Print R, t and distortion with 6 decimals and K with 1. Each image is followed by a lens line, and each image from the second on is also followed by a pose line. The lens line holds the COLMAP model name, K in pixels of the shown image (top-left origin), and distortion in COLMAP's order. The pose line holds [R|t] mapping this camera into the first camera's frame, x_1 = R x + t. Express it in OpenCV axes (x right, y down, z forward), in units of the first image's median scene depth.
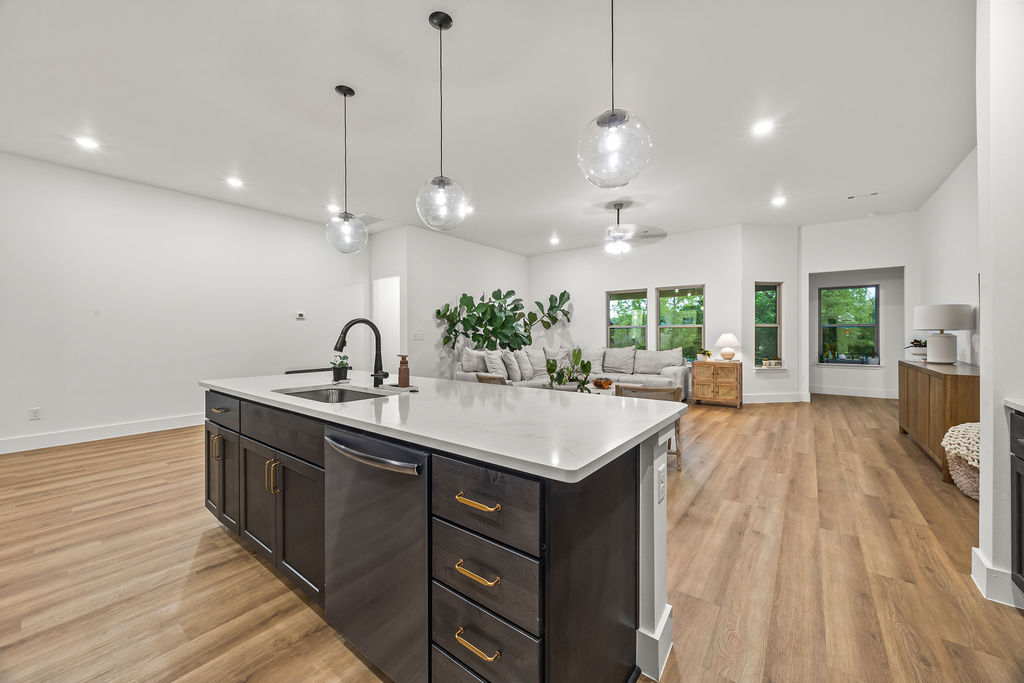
lens RADIAL K [[389.5, 0, 513.4], [0, 389.5, 338.0], [0, 0, 1]] dist [-0.001295, -0.000126]
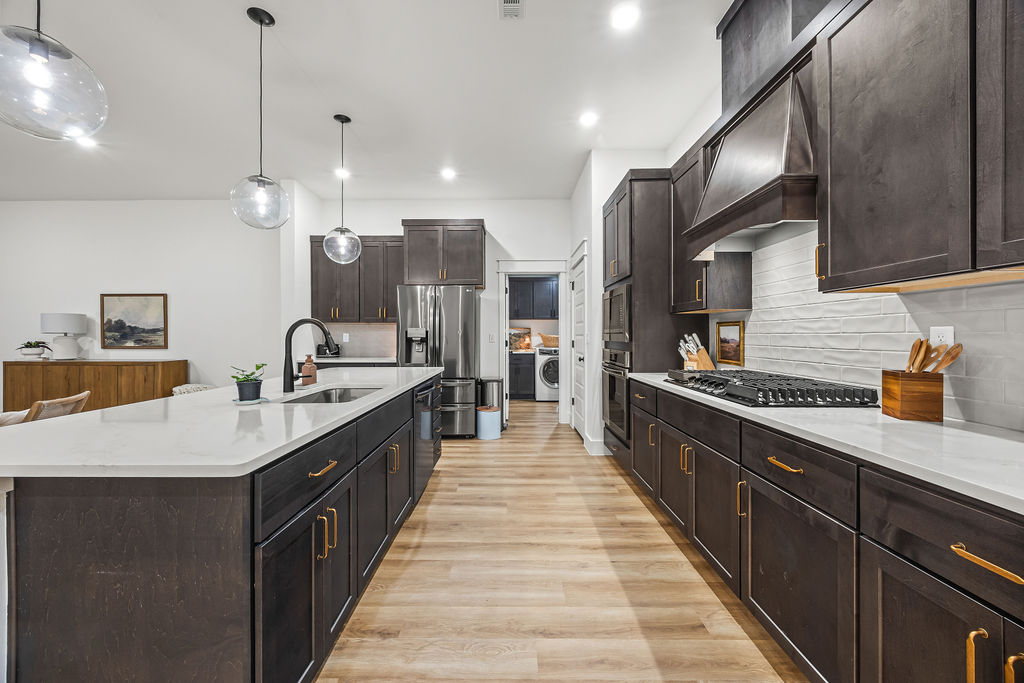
lens RADIAL K [[389.5, 0, 505.4], [0, 389.5, 336.6], [0, 0, 1]] dist [-0.001295, -0.000126]
pose [[-0.599010, 0.003421, 0.800735, -1.544371], [0.008505, 0.999962, 0.002090, 0.001419], [-0.800697, 0.008062, -0.599016, 1.265970]]
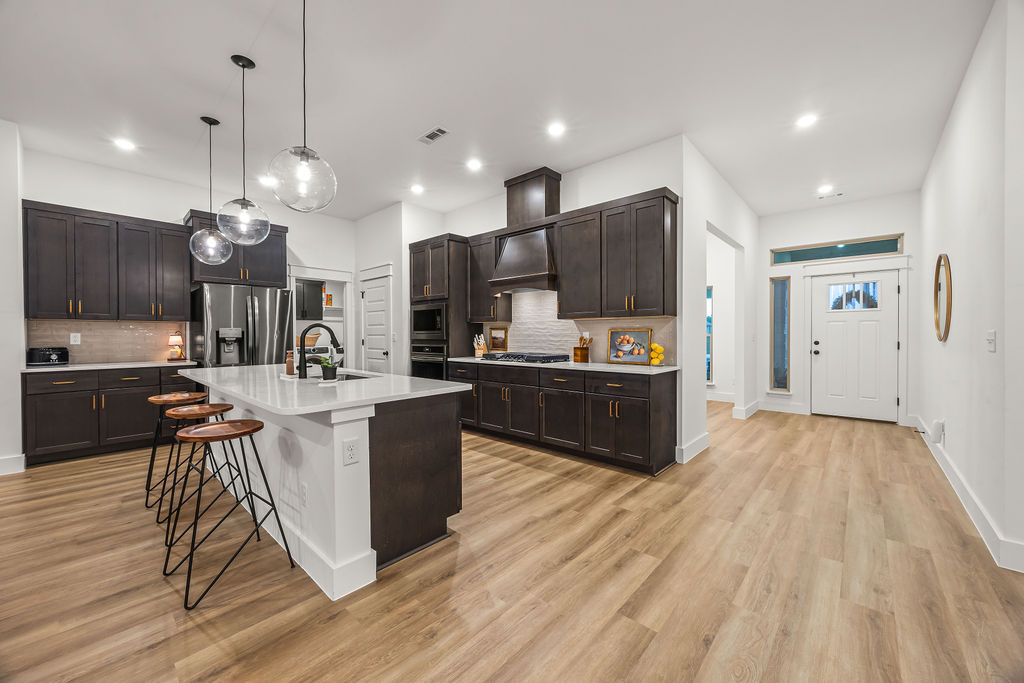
lens RADIAL K [[389.5, 0, 513.4], [0, 389.5, 339.0], [0, 0, 1]] dist [-0.001295, -0.000126]
pose [[-0.996828, 0.006907, 0.079285, -1.229166], [0.008281, 0.999821, 0.017016, -0.010863], [-0.079153, 0.017619, -0.996707, 2.389117]]
